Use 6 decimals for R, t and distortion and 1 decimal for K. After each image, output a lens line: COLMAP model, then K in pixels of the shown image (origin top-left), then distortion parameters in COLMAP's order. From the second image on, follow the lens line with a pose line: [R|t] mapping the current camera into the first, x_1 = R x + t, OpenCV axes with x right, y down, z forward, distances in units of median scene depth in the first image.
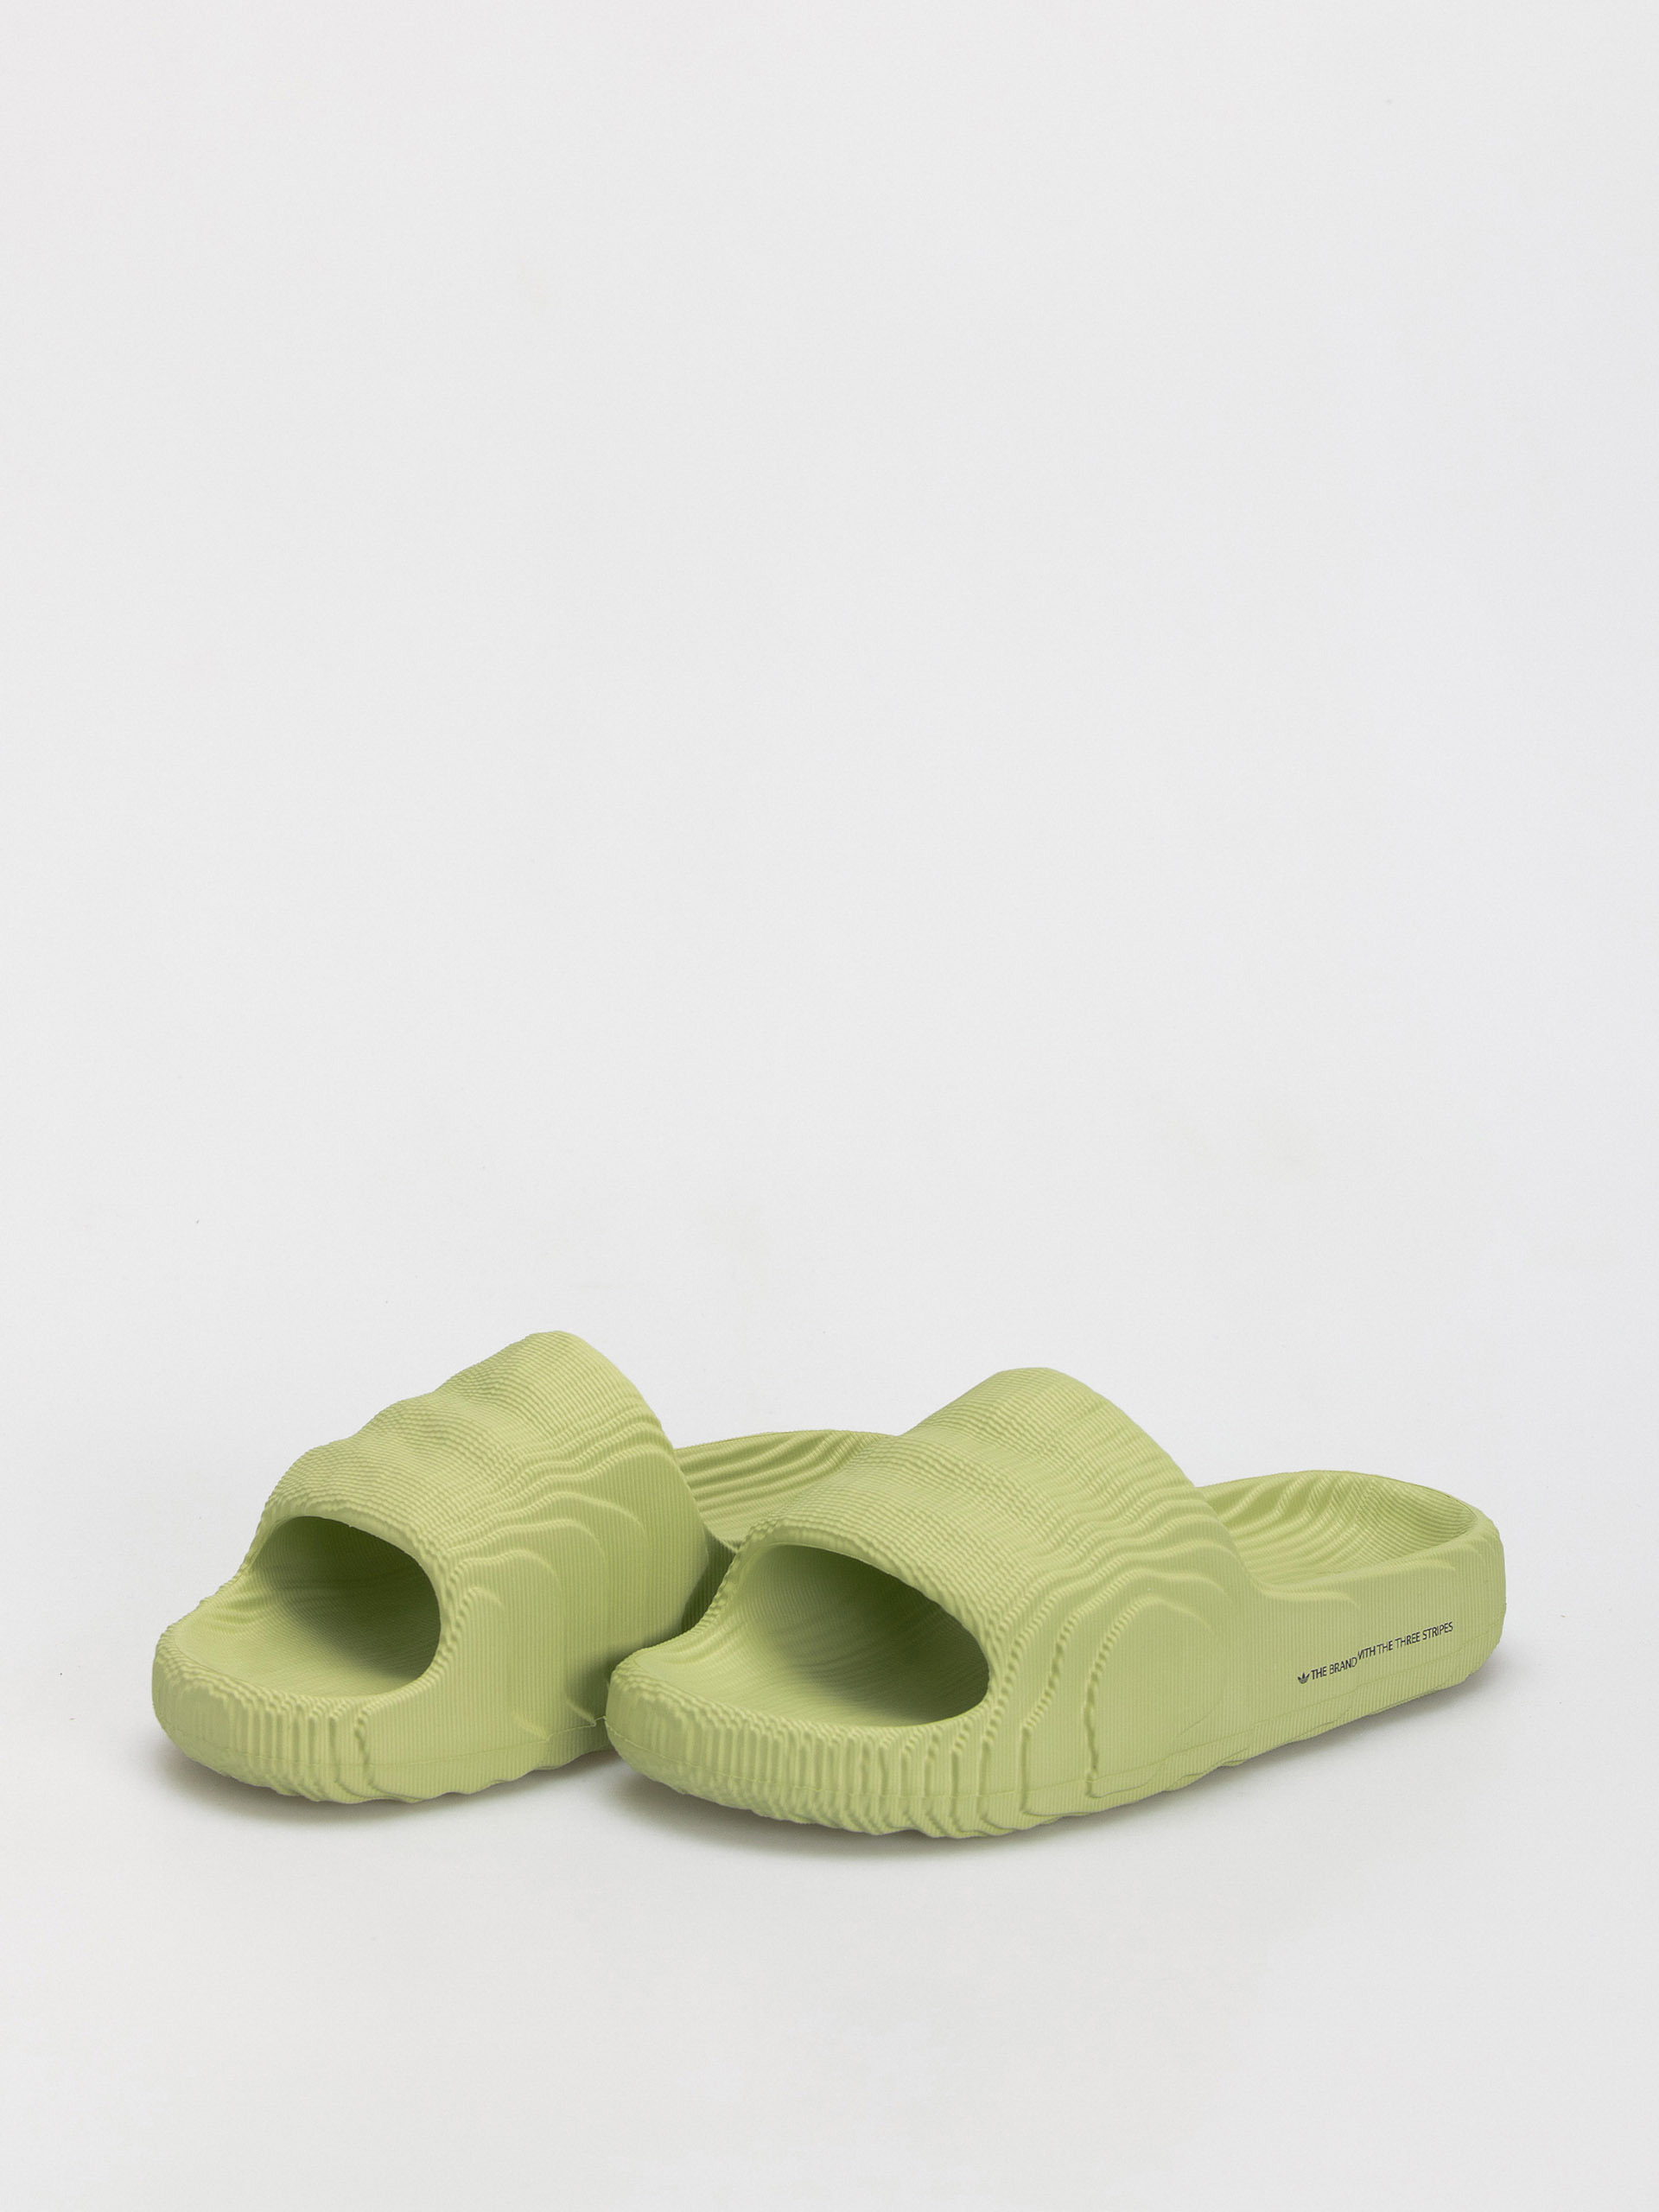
lens RADIAL K [[7709.4, 0, 830.0], [0, 7709.4, 1106.2], [0, 0, 1]] dist [-0.052943, 0.000000]
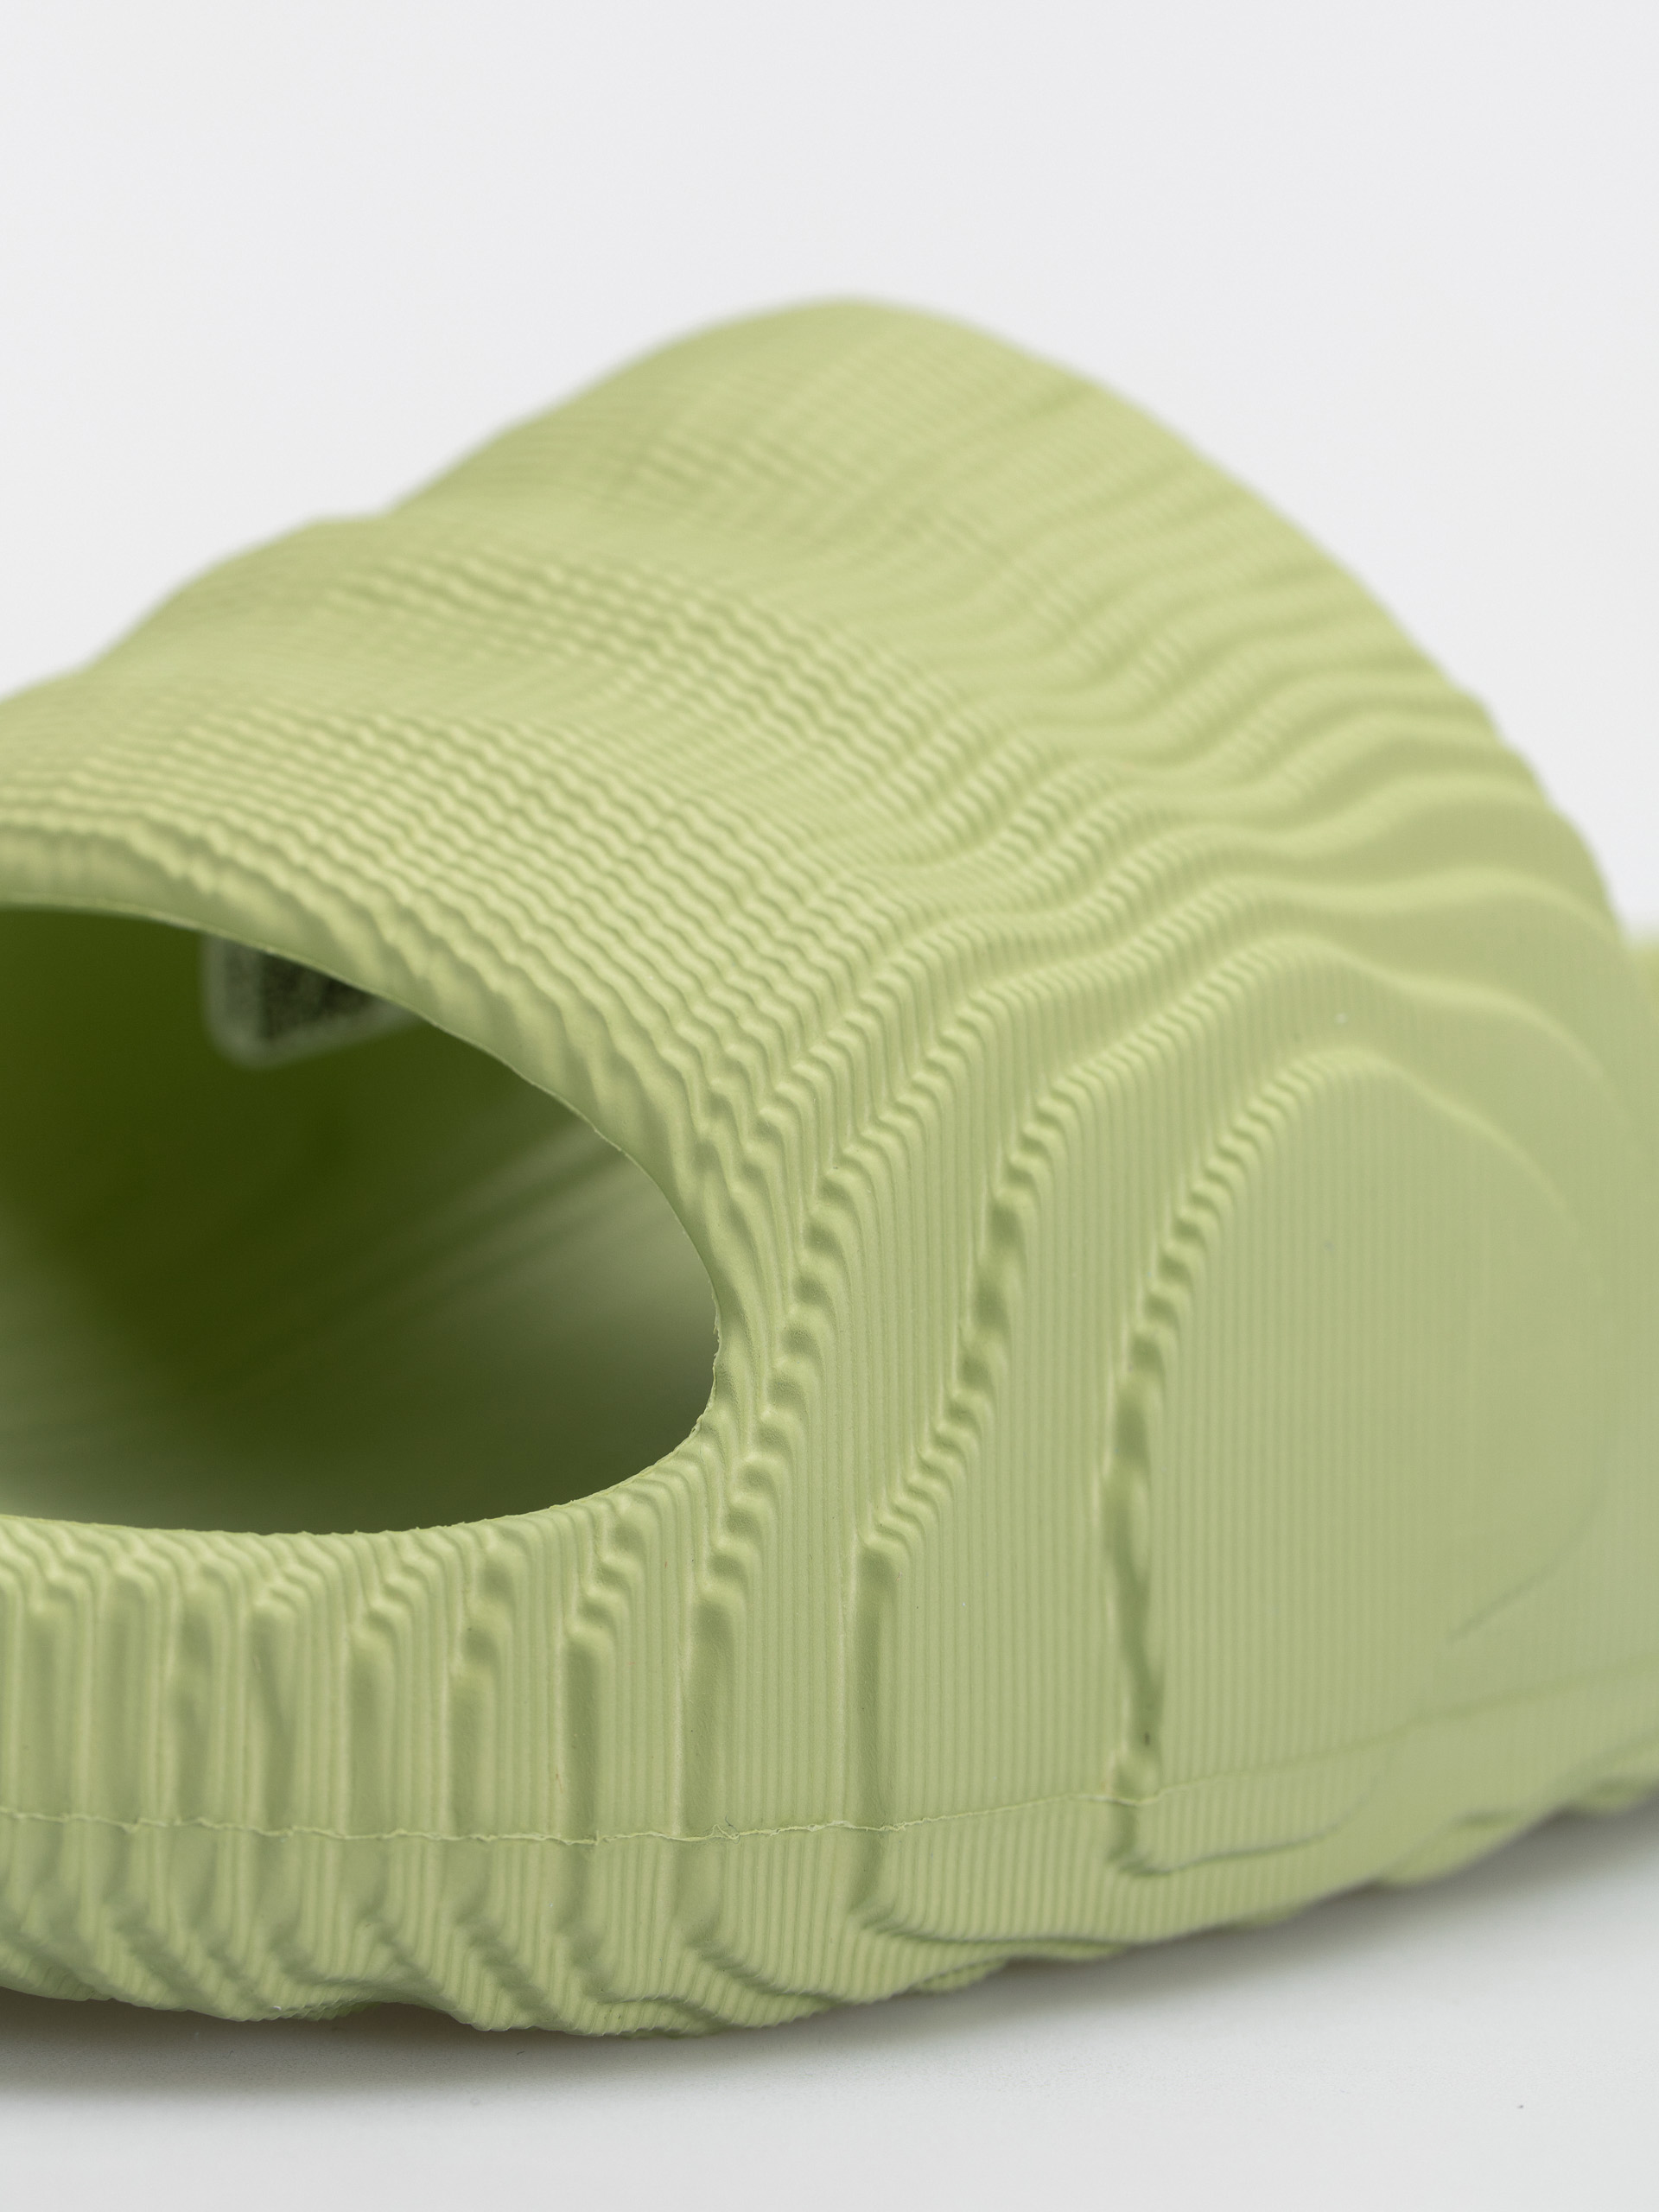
lens RADIAL K [[7709.4, 0, 828.5], [0, 7709.4, 1106.0], [0, 0, 1]] dist [-0.052943, 0.000000]
pose [[0.993892, -0.003490, 0.110303, -0.001802], [0.016691, 0.992755, -0.118989, 0.094941], [-0.109088, 0.120103, 0.986750, 0.765640]]
